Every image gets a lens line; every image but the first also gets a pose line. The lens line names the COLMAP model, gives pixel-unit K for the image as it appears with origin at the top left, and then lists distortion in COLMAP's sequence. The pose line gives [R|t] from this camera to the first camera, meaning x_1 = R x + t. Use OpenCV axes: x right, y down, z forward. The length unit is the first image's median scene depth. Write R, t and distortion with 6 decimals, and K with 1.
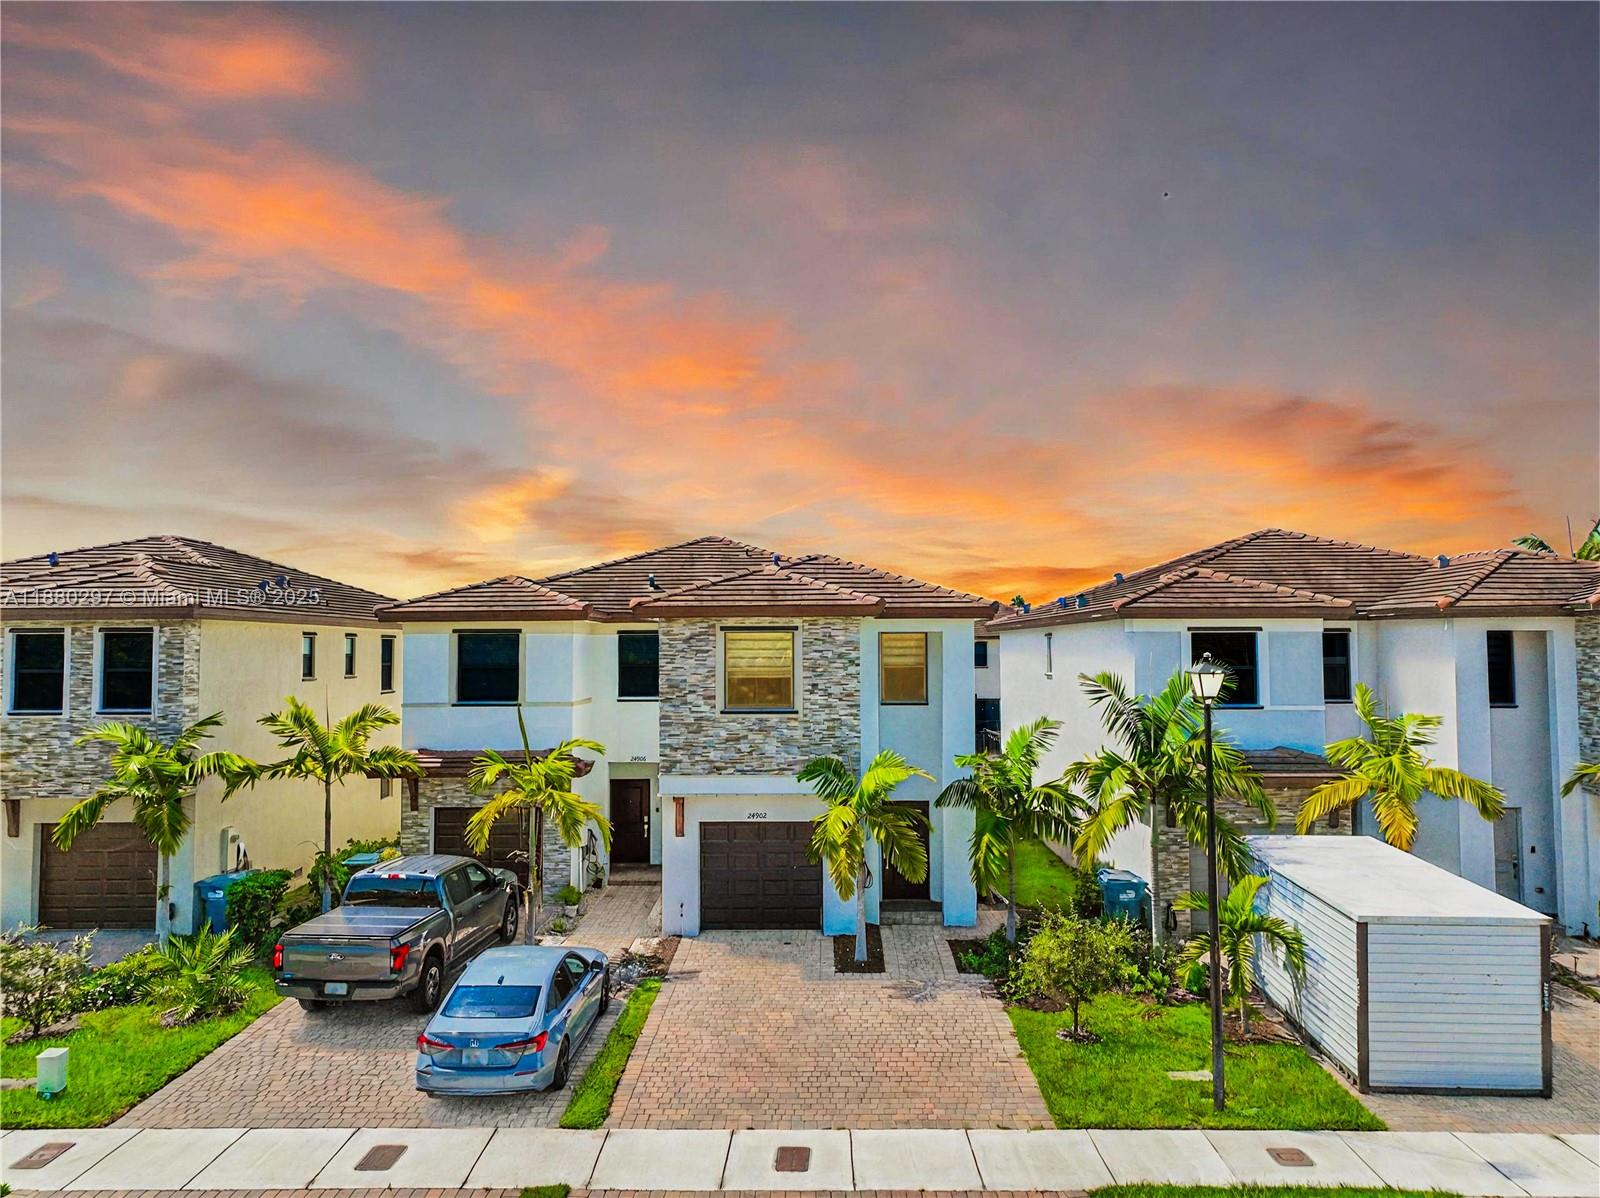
lens RADIAL K [[1128.5, 0, 803.6], [0, 1128.5, 590.4], [0, 0, 1]] dist [0.002913, 0.005908]
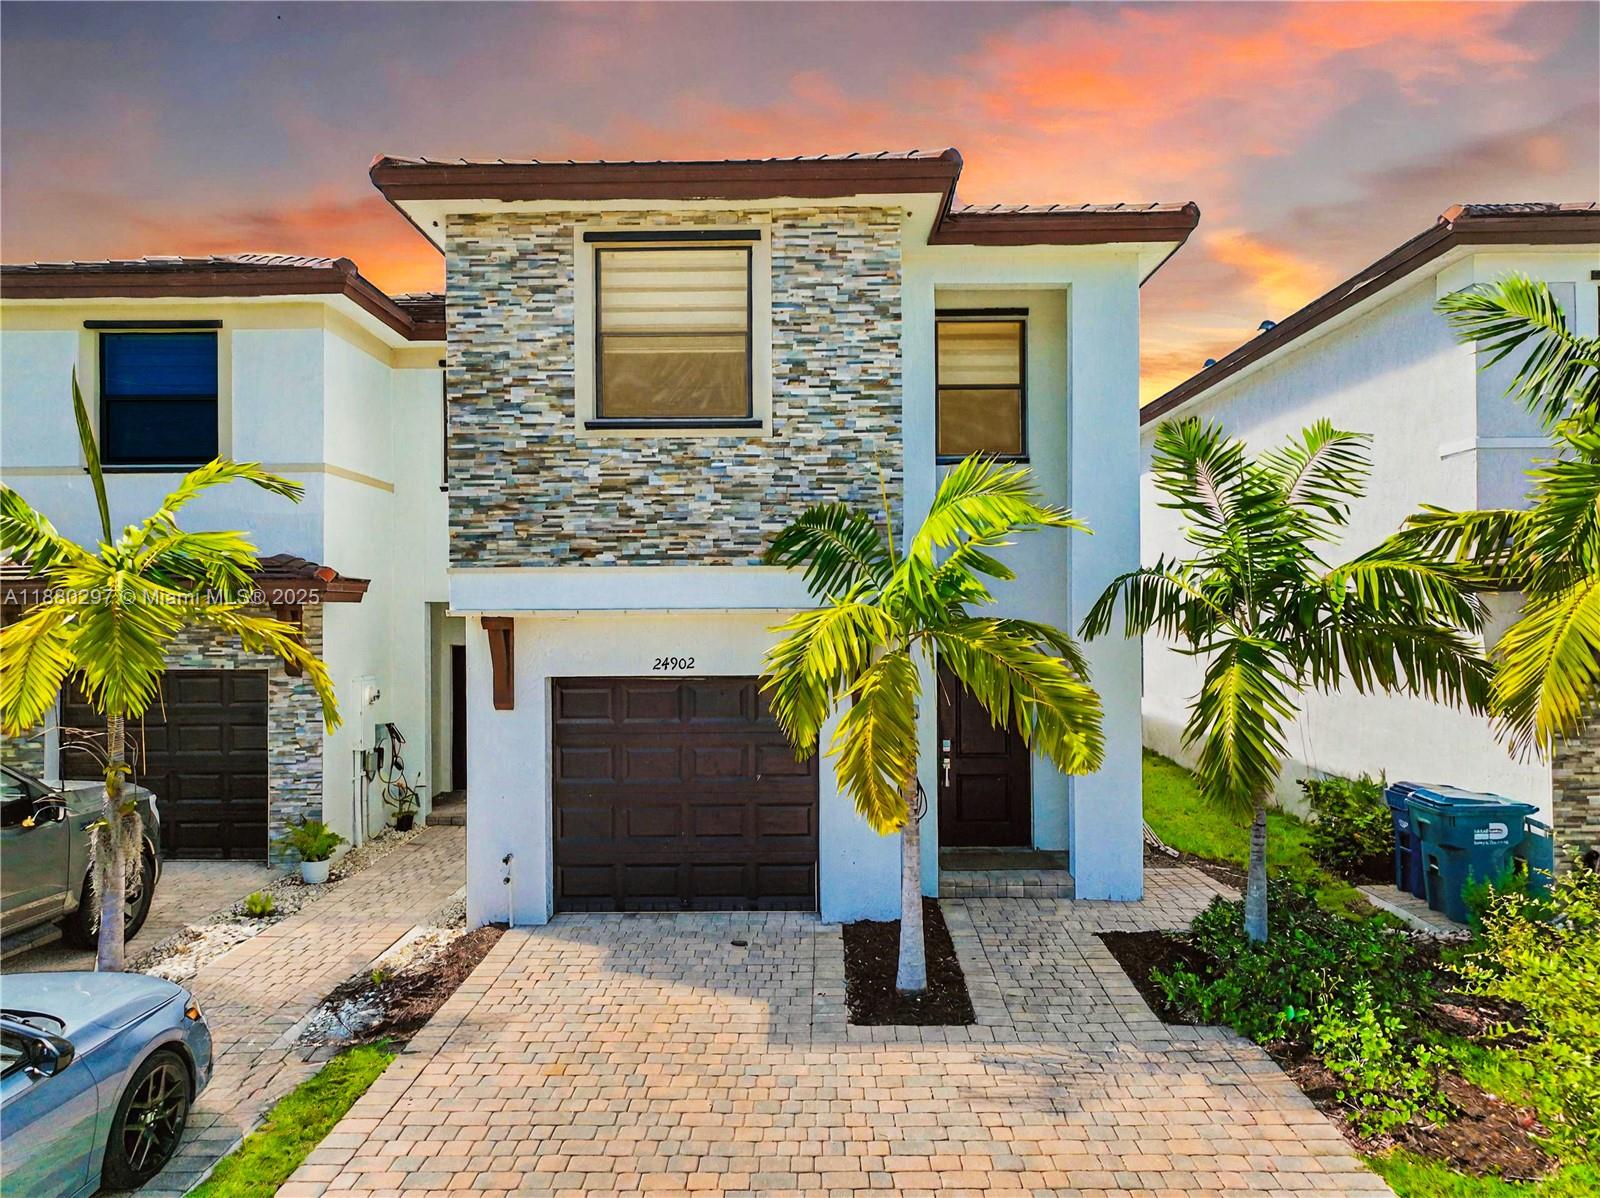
lens RADIAL K [[1128.5, 0, 802.7], [0, 1128.5, 597.5], [0, 0, 1]] dist [0.002913, 0.005908]
pose [[0.999993, -0.003640, -0.000456, 0.011160], [0.003654, 0.999290, 0.037492, 0.158785], [0.000319, -0.037493, 0.999297, 0.555189]]
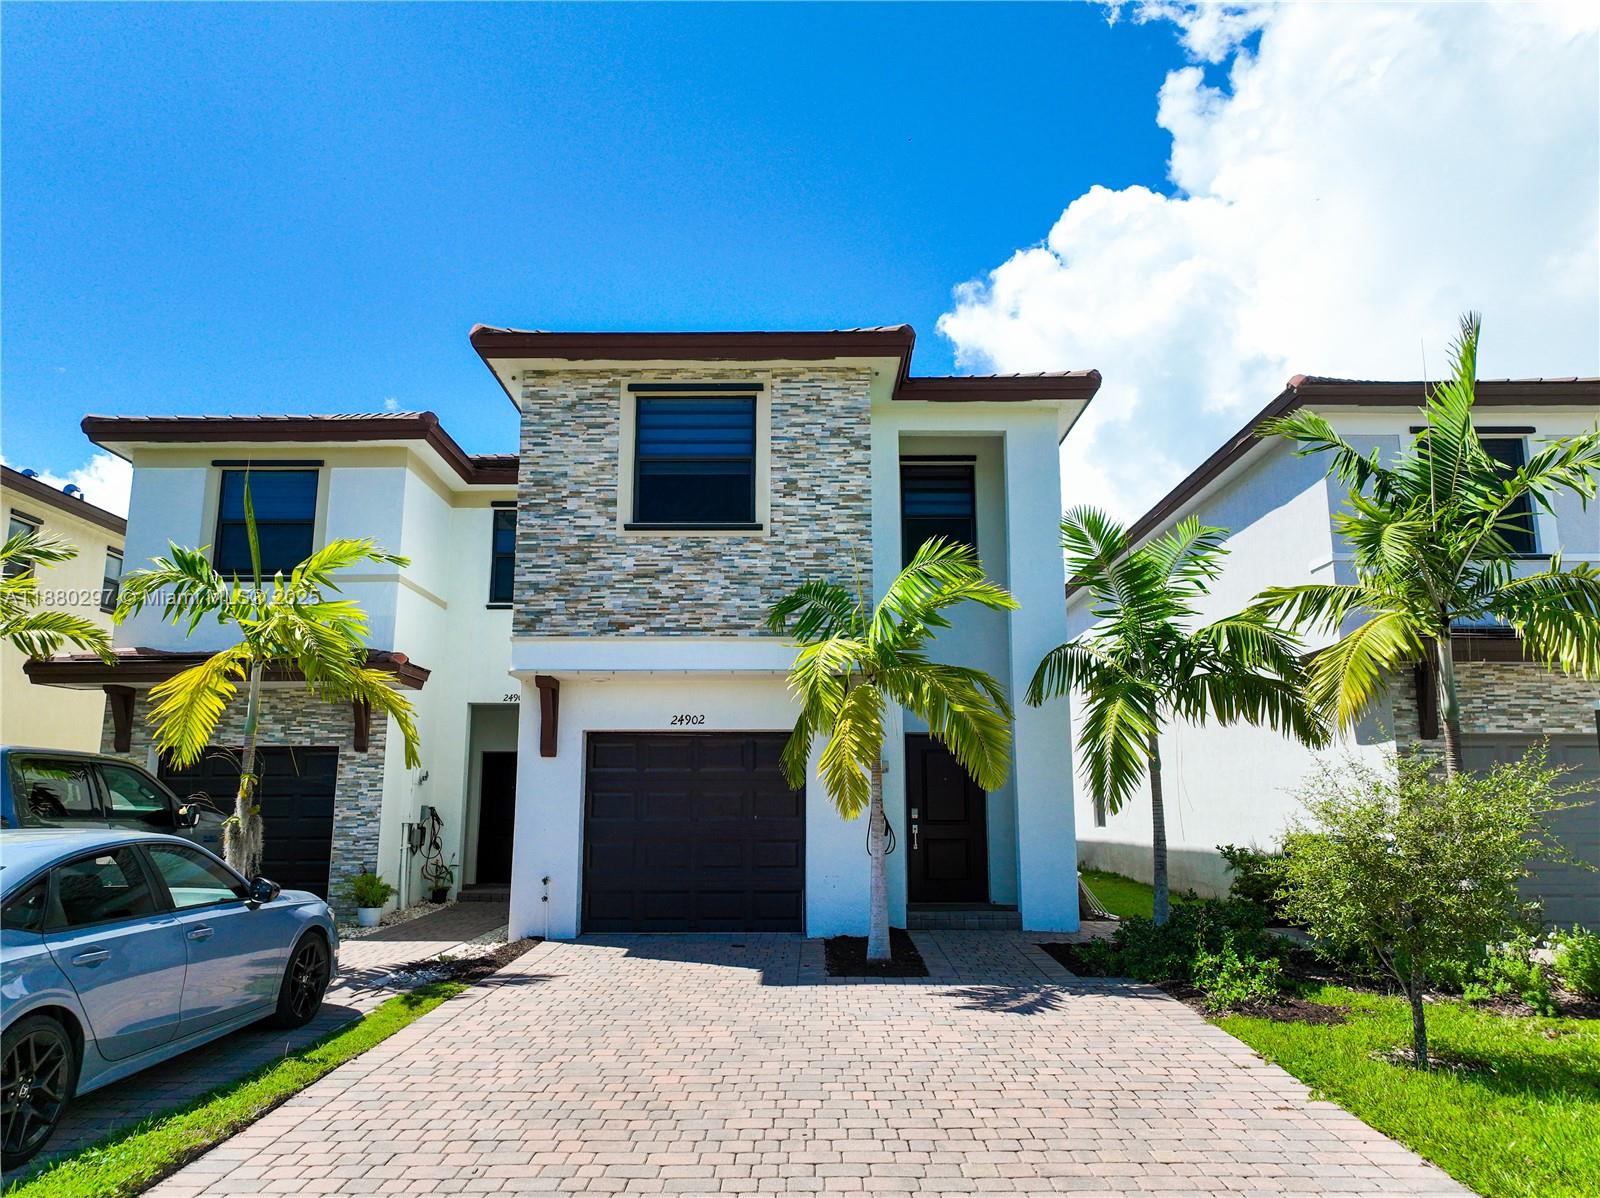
lens RADIAL K [[1126.6, 0, 803.6], [0, 1126.6, 594.4], [0, 0, 1]] dist [0.002857, 0.004443]
pose [[0.999957, 0.003956, 0.008435, 0.011289], [-0.002712, 0.989759, -0.142722, 0.221365], [-0.008913, 0.142693, 0.989727, 0.444332]]
